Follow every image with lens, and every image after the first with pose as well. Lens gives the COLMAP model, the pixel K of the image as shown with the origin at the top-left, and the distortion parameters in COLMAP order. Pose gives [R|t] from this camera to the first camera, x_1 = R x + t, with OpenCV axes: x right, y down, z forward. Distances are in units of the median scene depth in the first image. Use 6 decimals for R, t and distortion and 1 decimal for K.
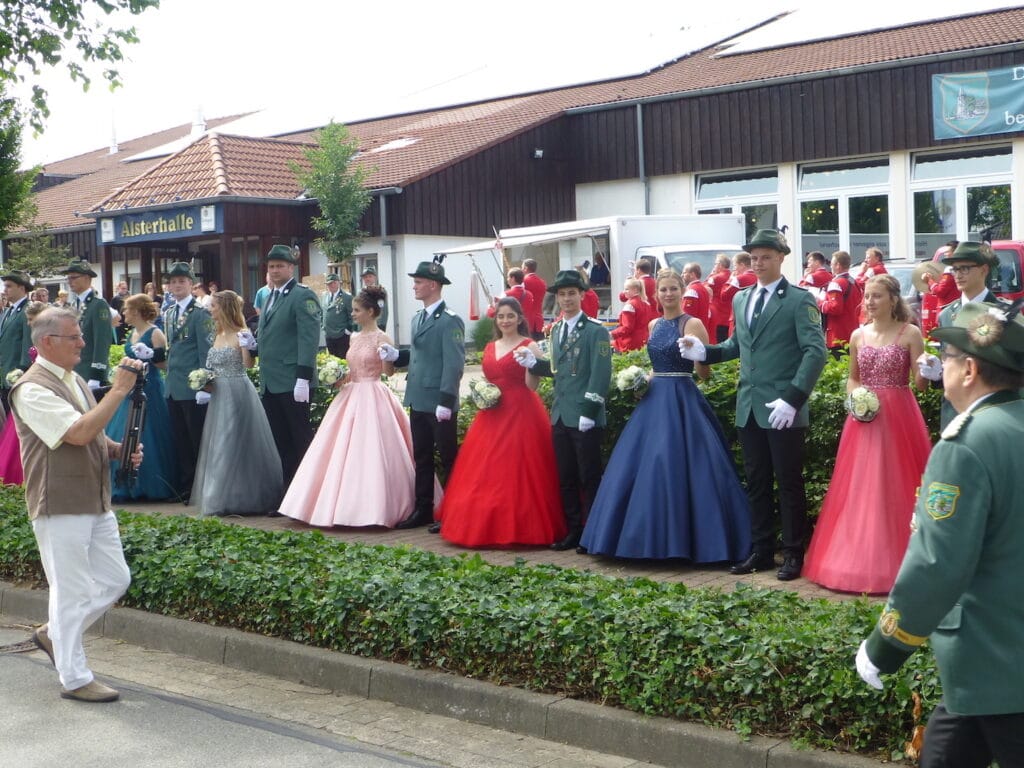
lens RADIAL K [[1493.1, 0, 508.4], [0, 1493.1, 385.4], [0, 0, 1]] dist [-0.017887, 0.000000]
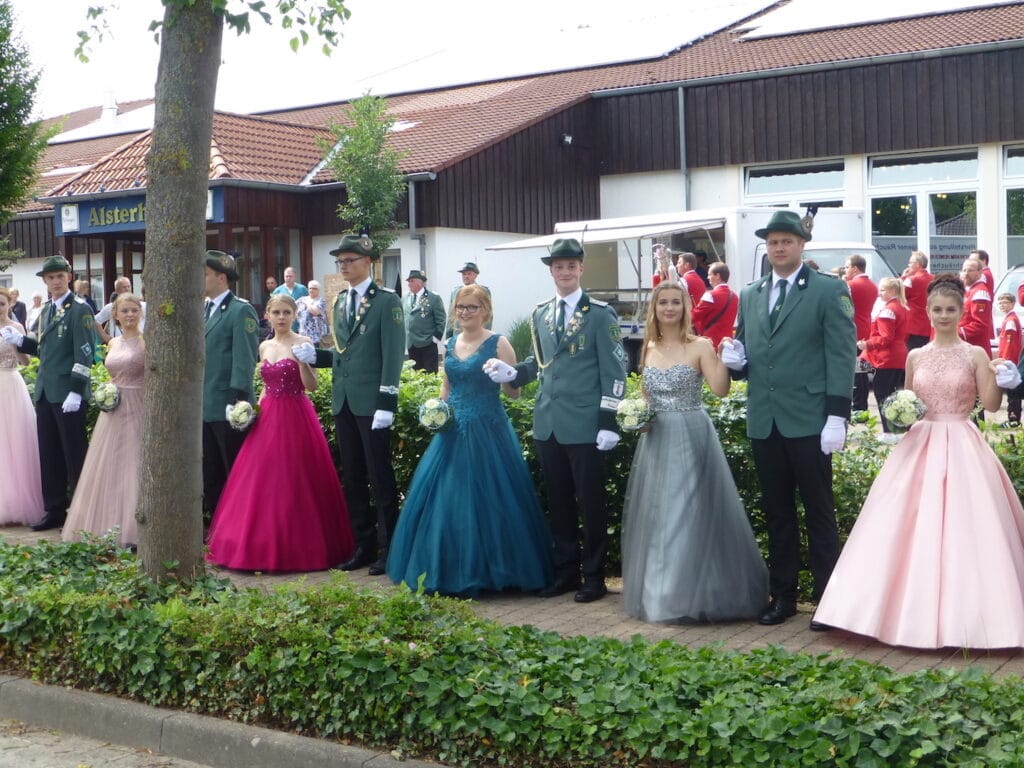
lens RADIAL K [[1493.1, 0, 501.1], [0, 1493.1, 378.3], [0, 0, 1]] dist [-0.017887, 0.000000]
pose [[0.993494, 0.004473, 0.113794, -0.127896], [-0.003399, 0.999948, -0.009630, -0.004940], [-0.113831, 0.009181, 0.993458, 0.131047]]
